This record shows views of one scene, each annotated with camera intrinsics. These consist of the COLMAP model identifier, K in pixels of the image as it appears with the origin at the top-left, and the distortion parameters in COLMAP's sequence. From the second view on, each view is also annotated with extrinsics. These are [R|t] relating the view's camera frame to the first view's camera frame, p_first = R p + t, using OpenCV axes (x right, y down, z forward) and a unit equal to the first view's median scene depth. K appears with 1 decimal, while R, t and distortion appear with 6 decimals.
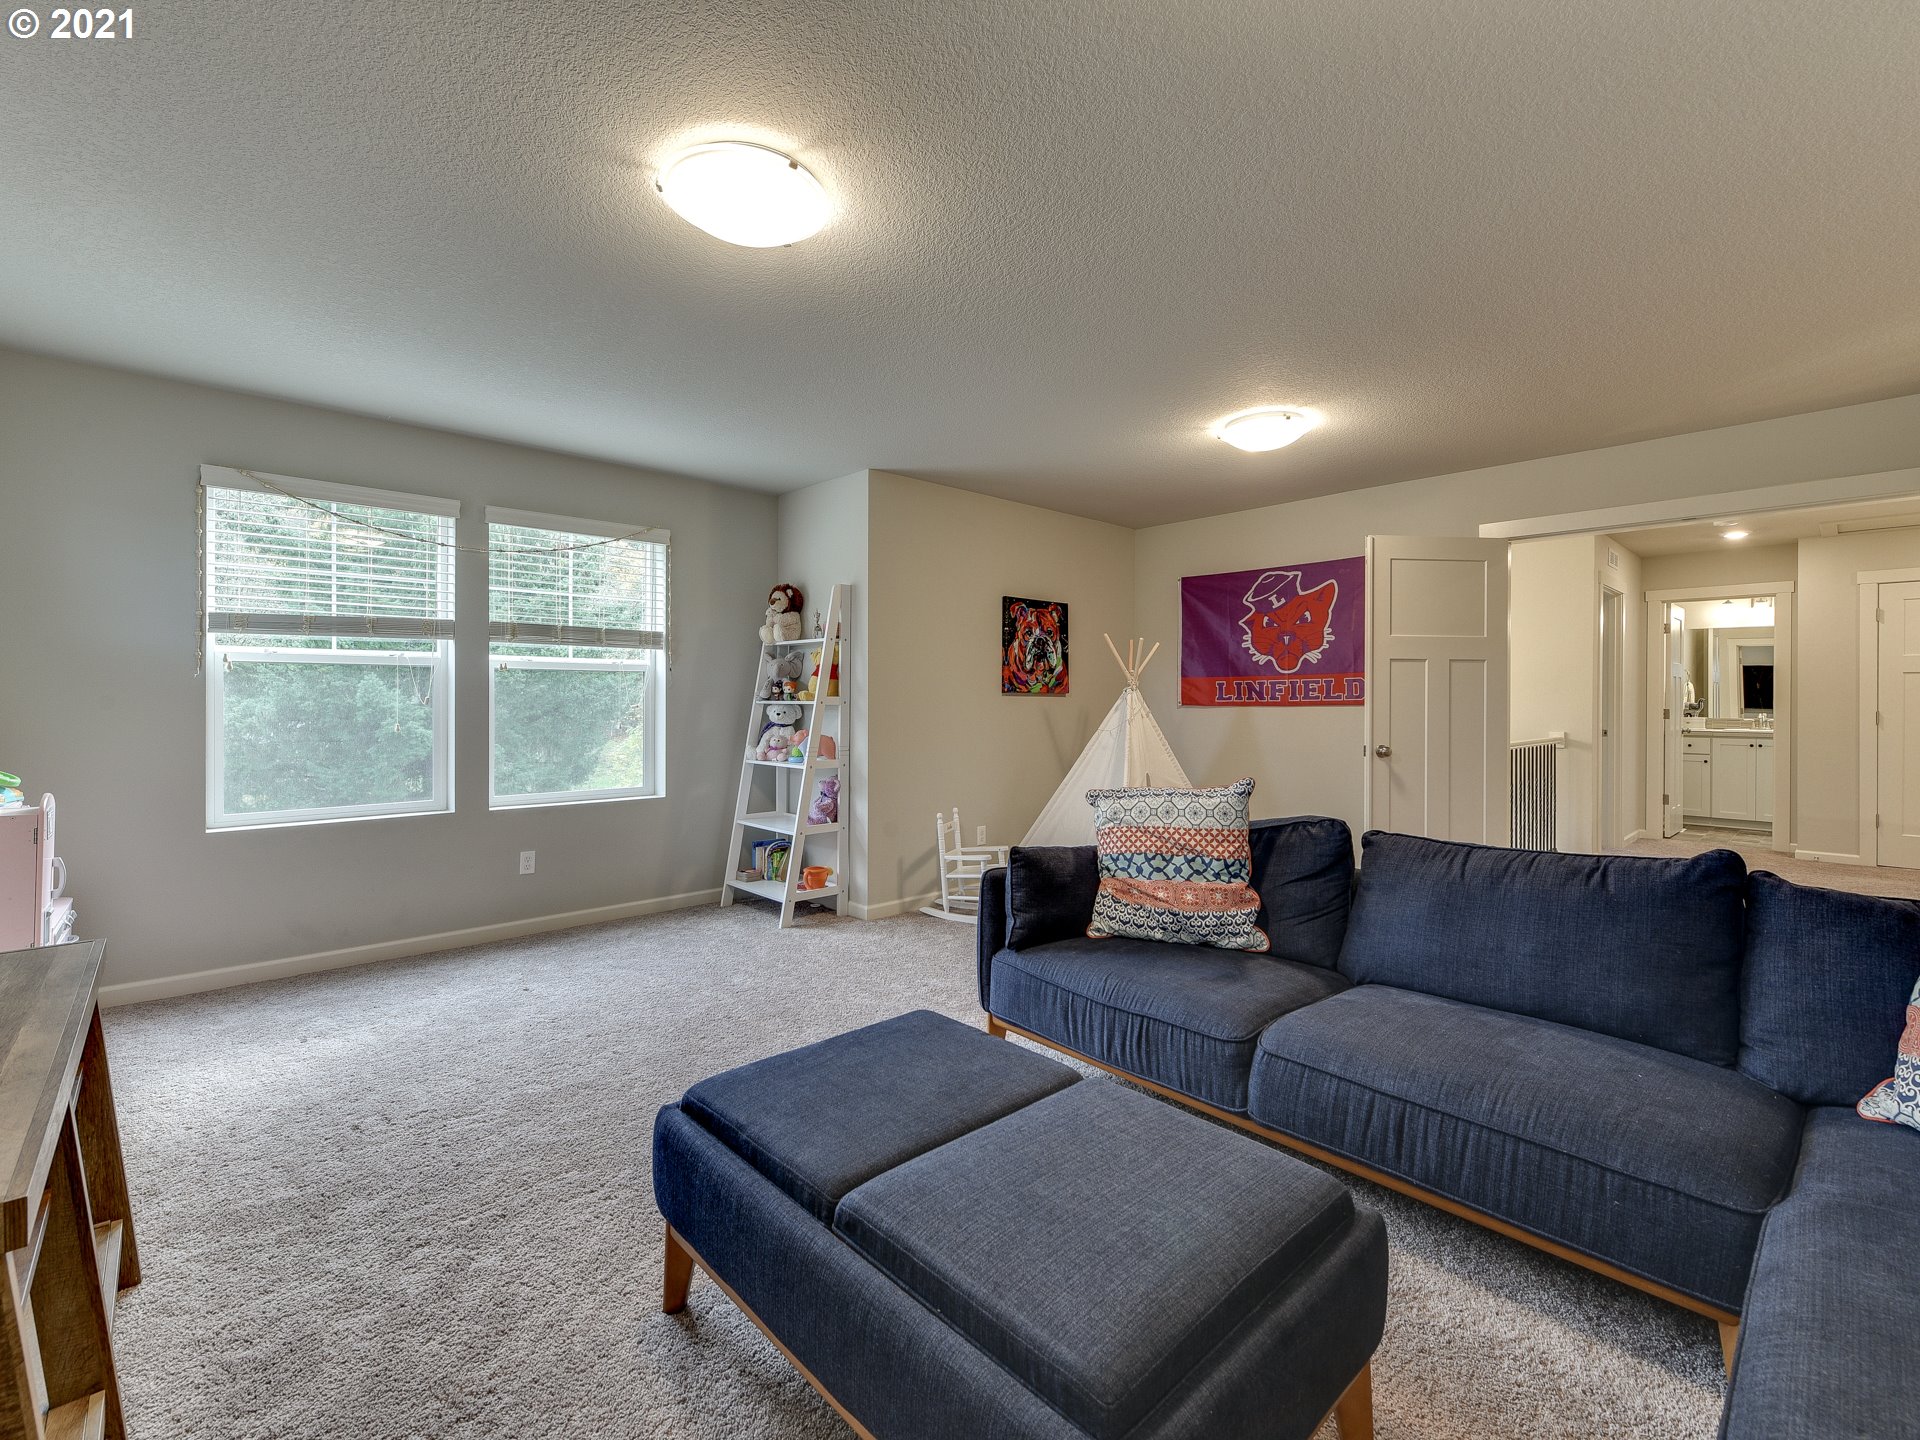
lens RADIAL K [[854.2, 0, 968.7], [0, 854.2, 712.7], [0, 0, 1]] dist [-0.002326, -0.000642]
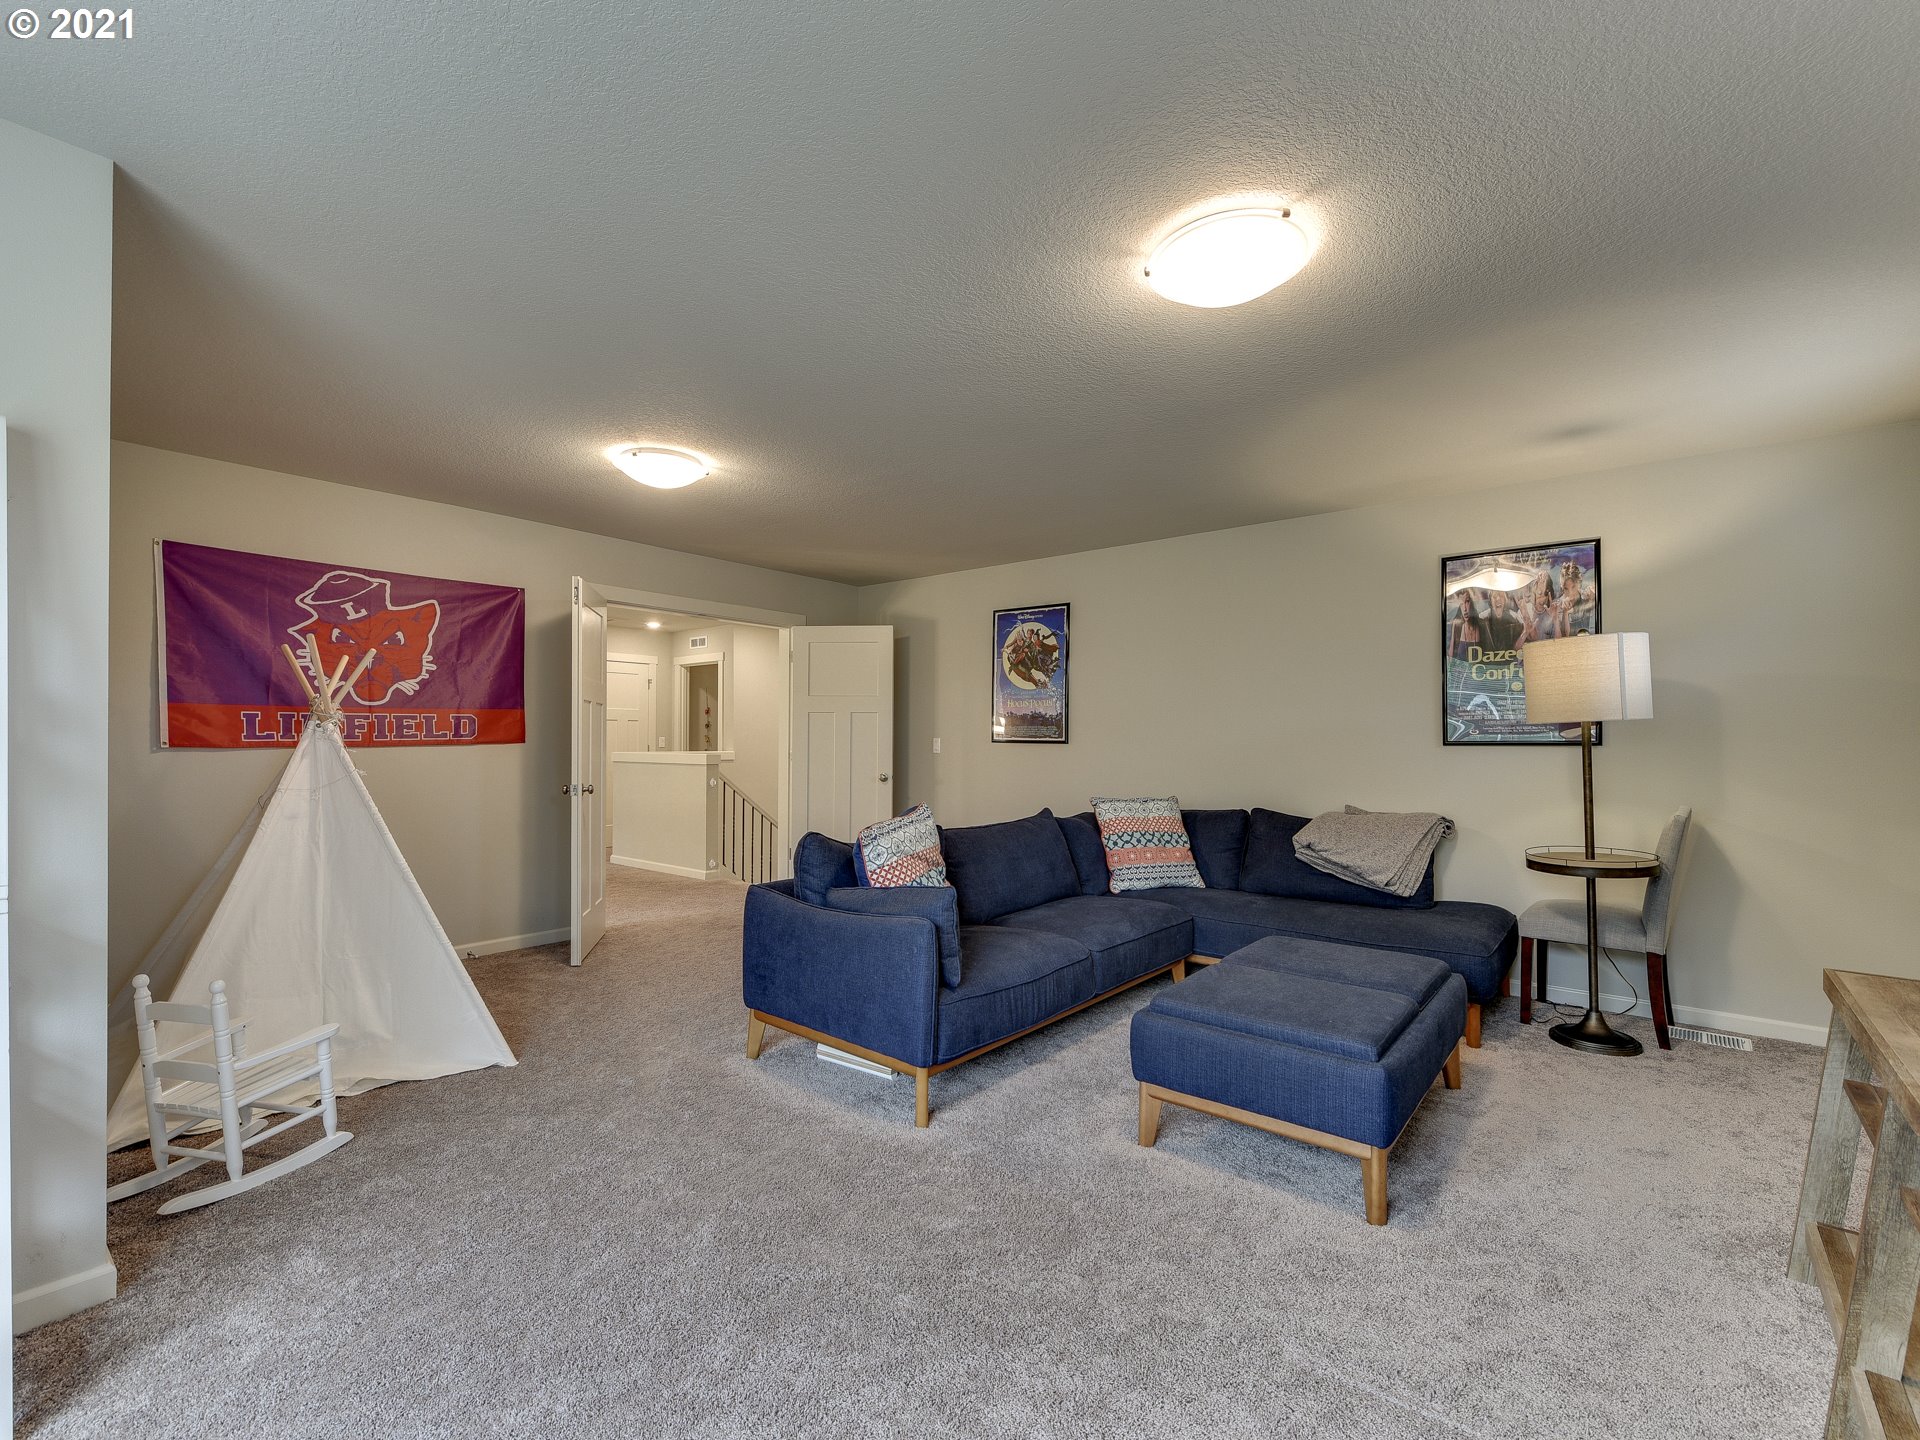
lens RADIAL K [[854.2, 0, 953.6], [0, 854.2, 726.2], [0, 0, 1]] dist [-0.002326, -0.000642]
pose [[-0.126570, 0.021370, 0.991728, -0.478379], [0.019701, 0.999625, -0.019026, -0.001135], [-0.991762, 0.017130, -0.126943, 0.570482]]
